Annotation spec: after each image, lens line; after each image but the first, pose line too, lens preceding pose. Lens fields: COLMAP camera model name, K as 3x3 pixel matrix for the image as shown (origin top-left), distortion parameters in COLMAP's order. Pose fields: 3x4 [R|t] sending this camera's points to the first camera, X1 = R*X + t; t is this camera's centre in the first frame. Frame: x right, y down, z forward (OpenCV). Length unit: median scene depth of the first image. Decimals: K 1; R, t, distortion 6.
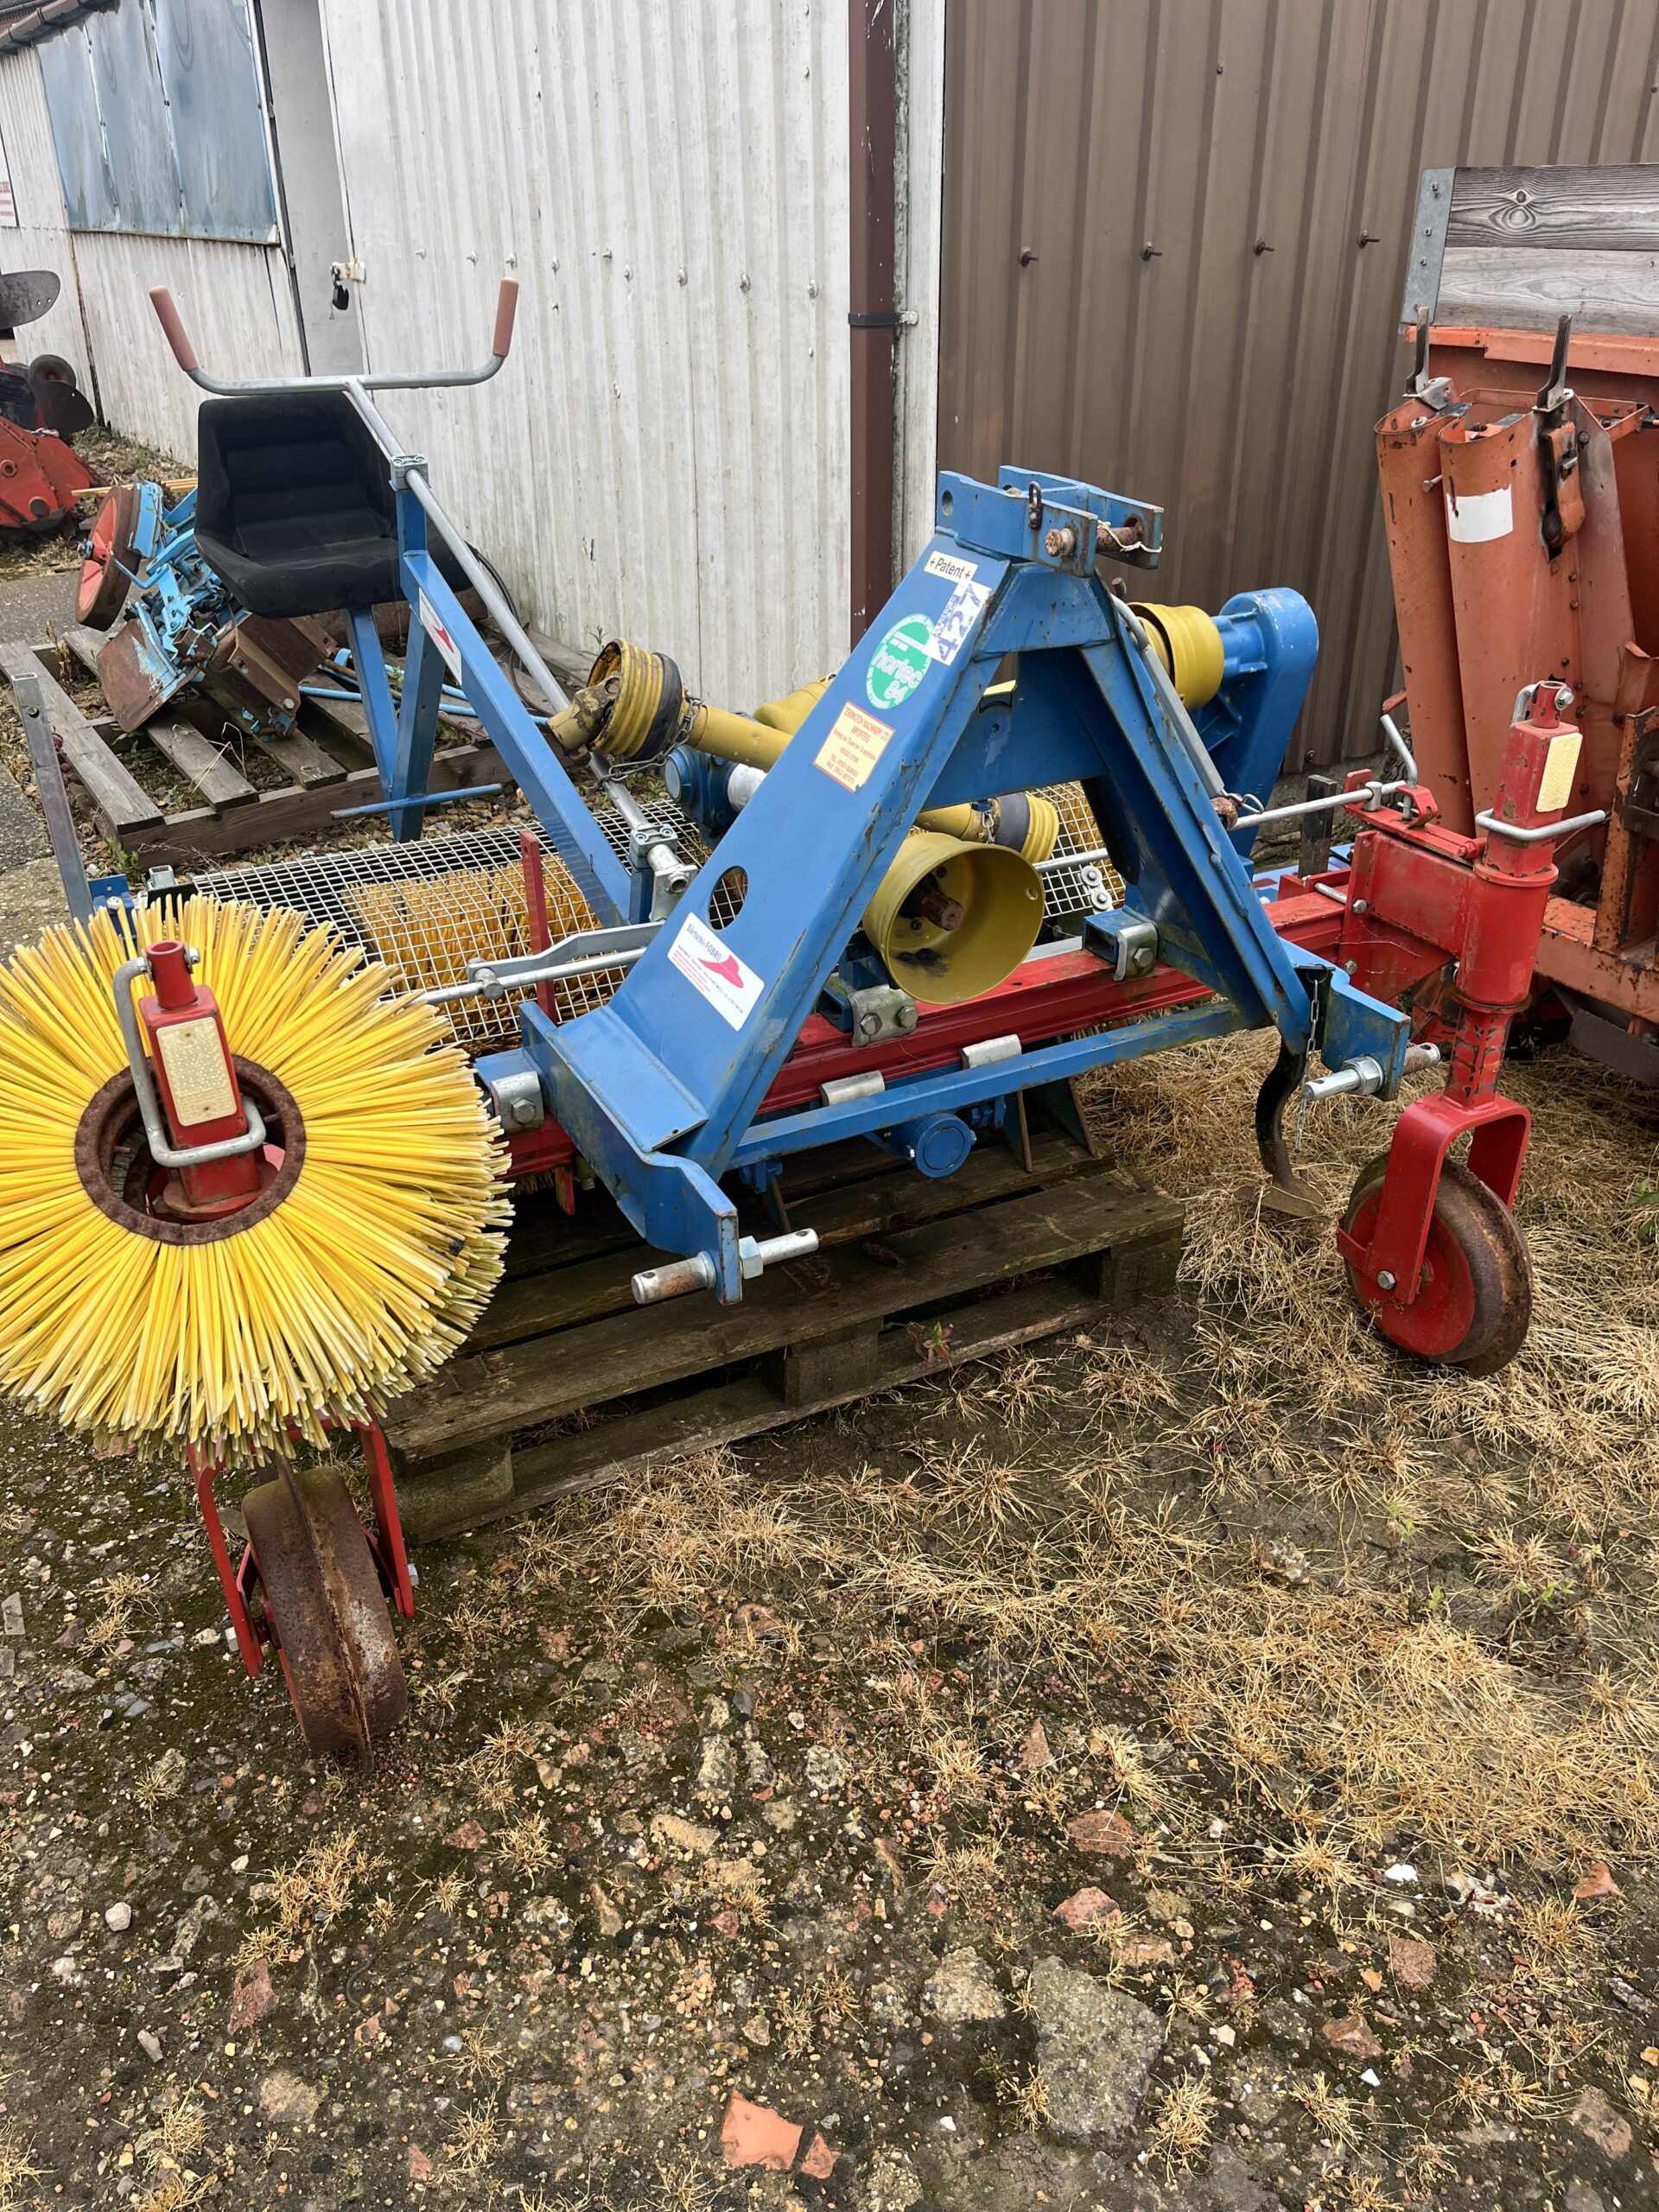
lens RADIAL K [[1674.7, 0, 829.3], [0, 1674.7, 1106.2], [0, 0, 1]] dist [-0.024688, -0.005578]
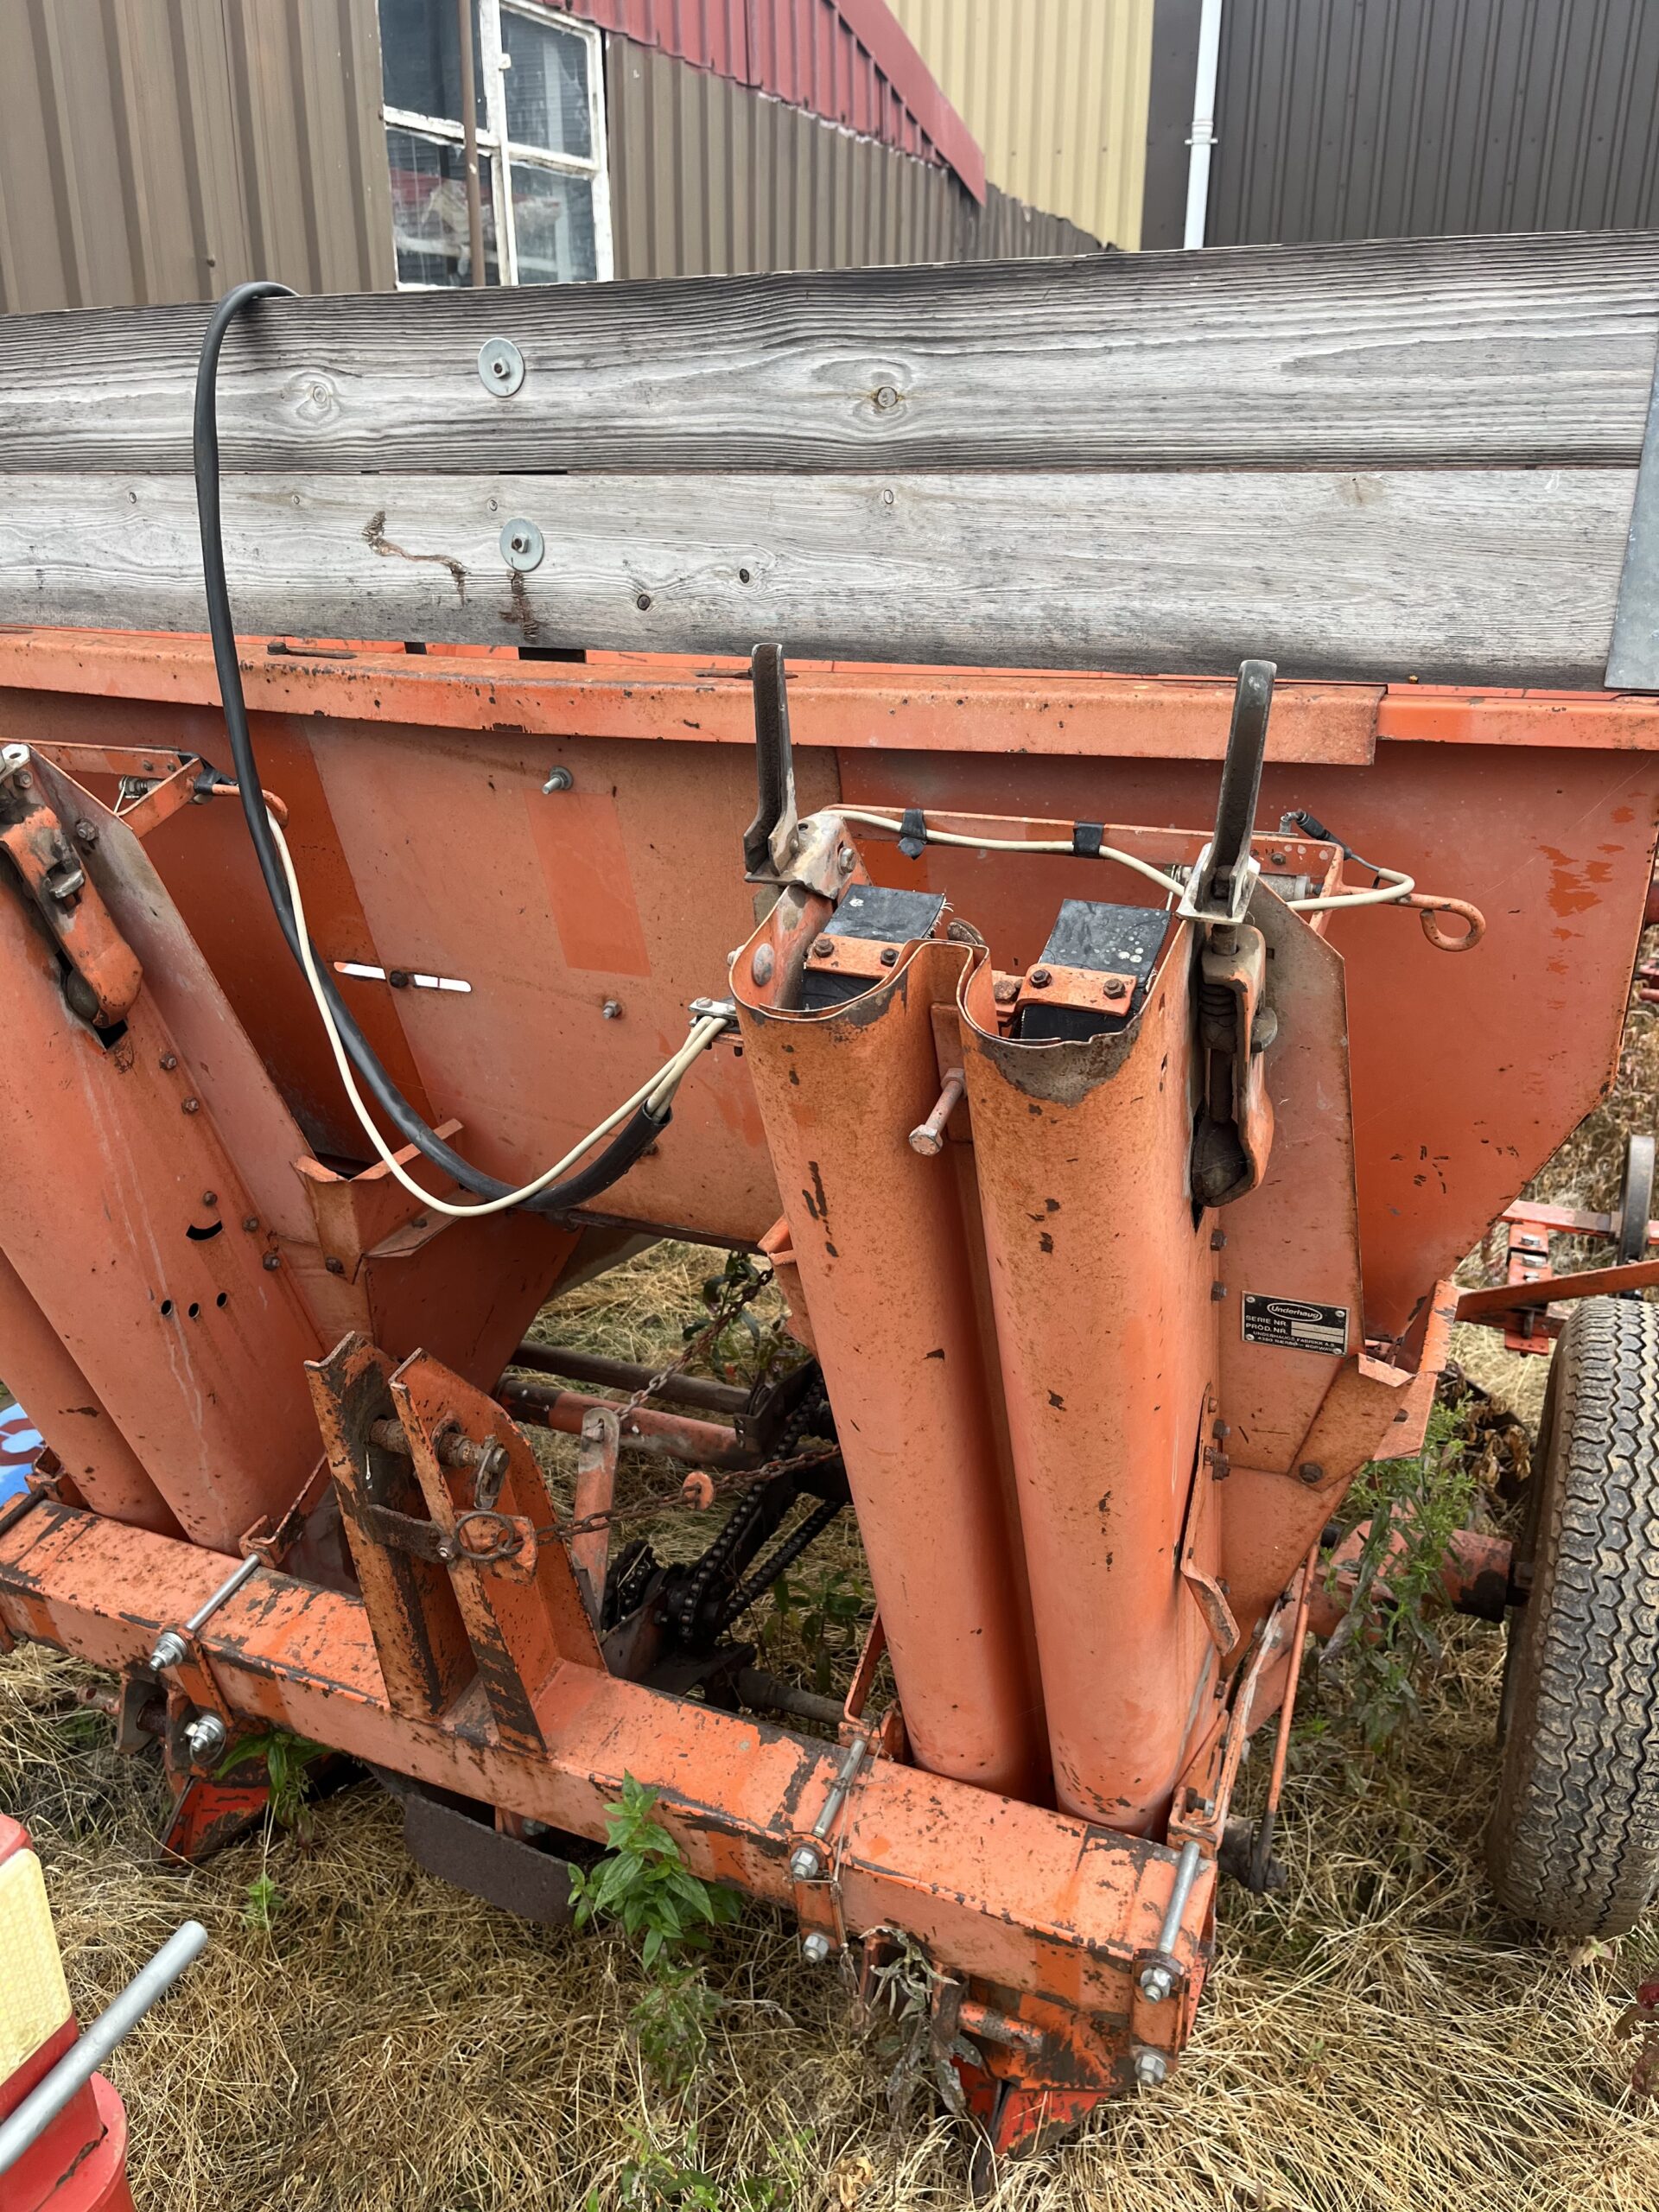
lens RADIAL K [[1674.7, 0, 829.9], [0, 1674.7, 1106.4], [0, 0, 1]] dist [-0.024688, -0.005578]
pose [[0.796410, -0.208682, 0.567611, 0.327438], [0.277439, 0.960057, -0.036308, -0.240050], [-0.537362, 0.186393, 0.822496, 0.475665]]
